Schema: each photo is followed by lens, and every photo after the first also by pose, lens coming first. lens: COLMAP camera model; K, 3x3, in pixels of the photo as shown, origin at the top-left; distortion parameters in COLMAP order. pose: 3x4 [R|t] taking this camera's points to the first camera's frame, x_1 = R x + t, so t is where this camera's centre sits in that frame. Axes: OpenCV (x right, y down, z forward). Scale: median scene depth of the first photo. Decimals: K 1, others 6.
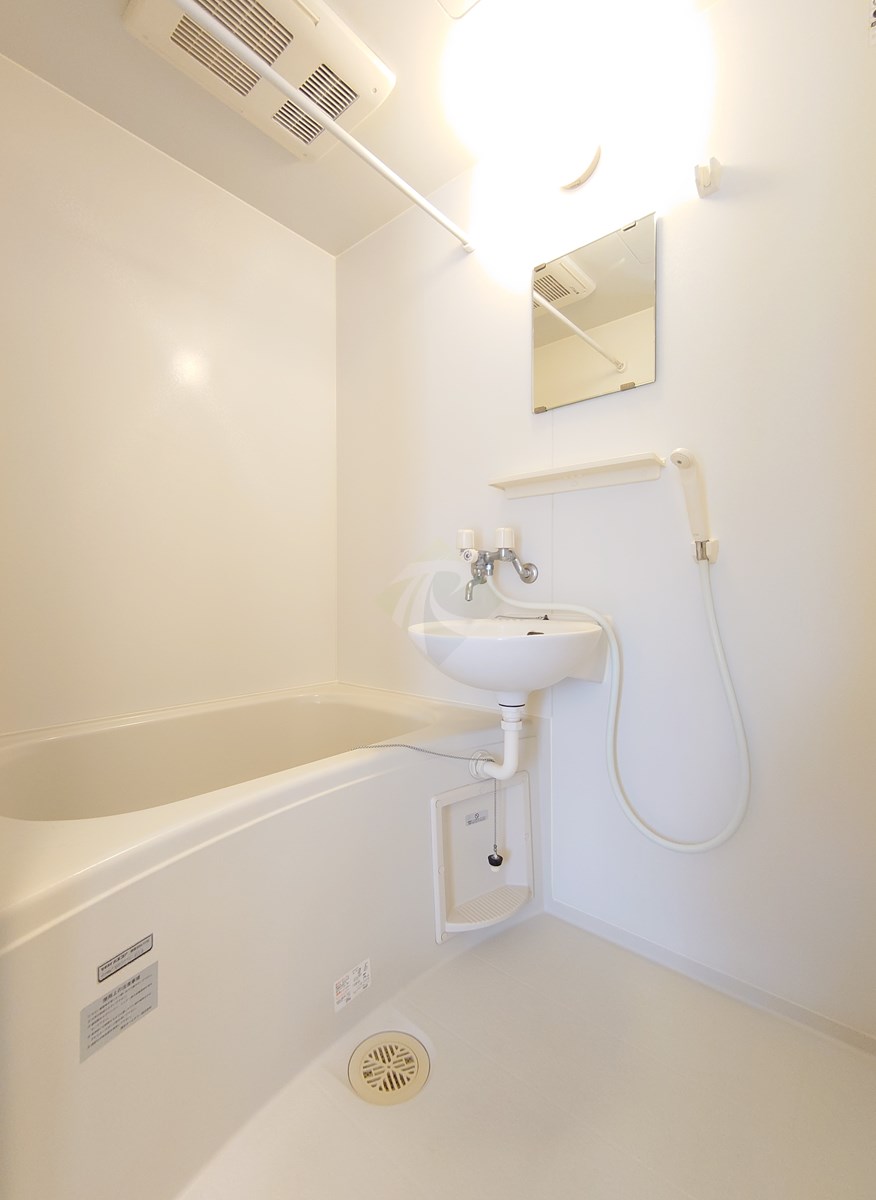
lens RADIAL K [[528.4, 0, 433.9], [0, 528.4, 598.6], [0, 0, 1]] dist [-0.003869, -0.000129]
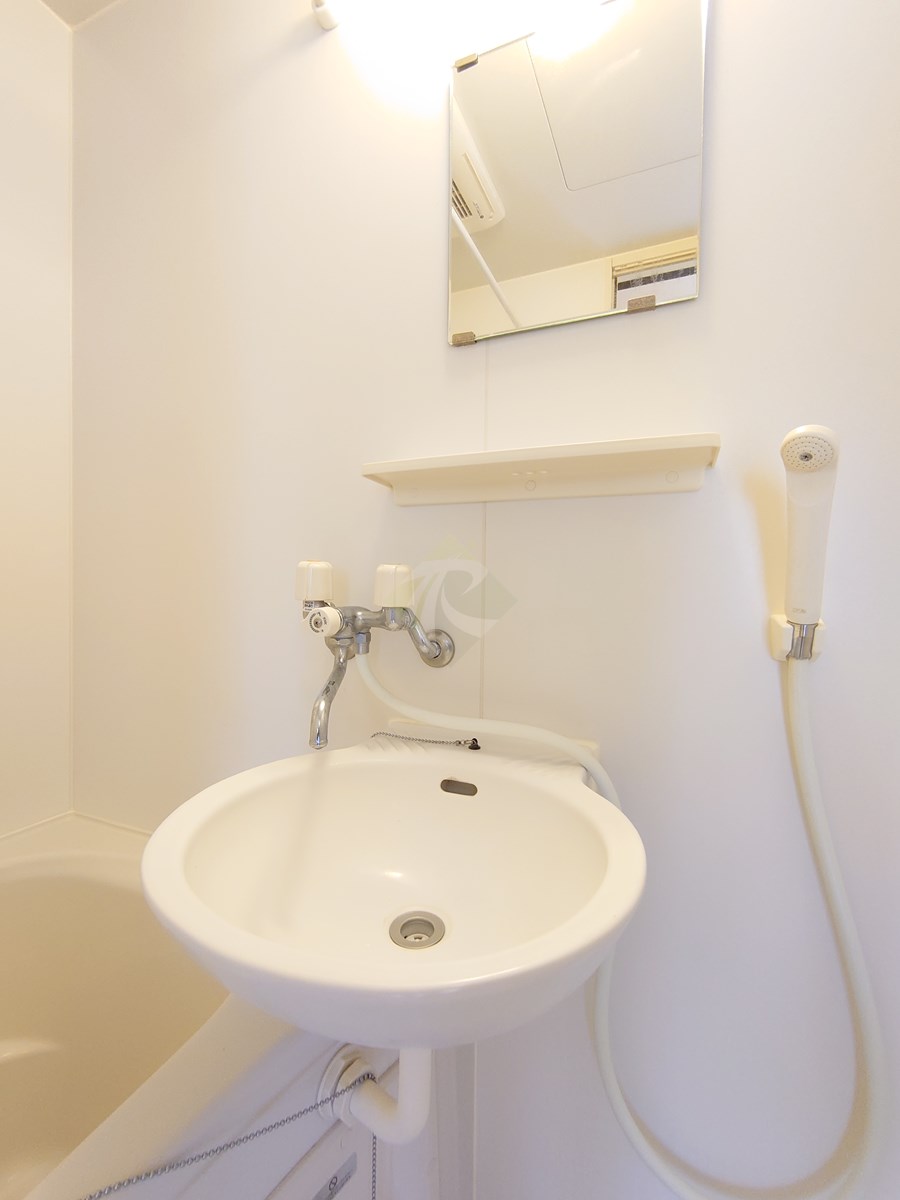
lens RADIAL K [[527.1, 0, 450.6], [0, 527.1, 601.9], [0, 0, 1]] dist [-0.001745, -0.000075]
pose [[0.952073, 0.008774, 0.305745, 0.031605], [-0.012626, 0.999864, 0.010624, -0.103357], [-0.305610, -0.013975, 0.952054, 0.502758]]
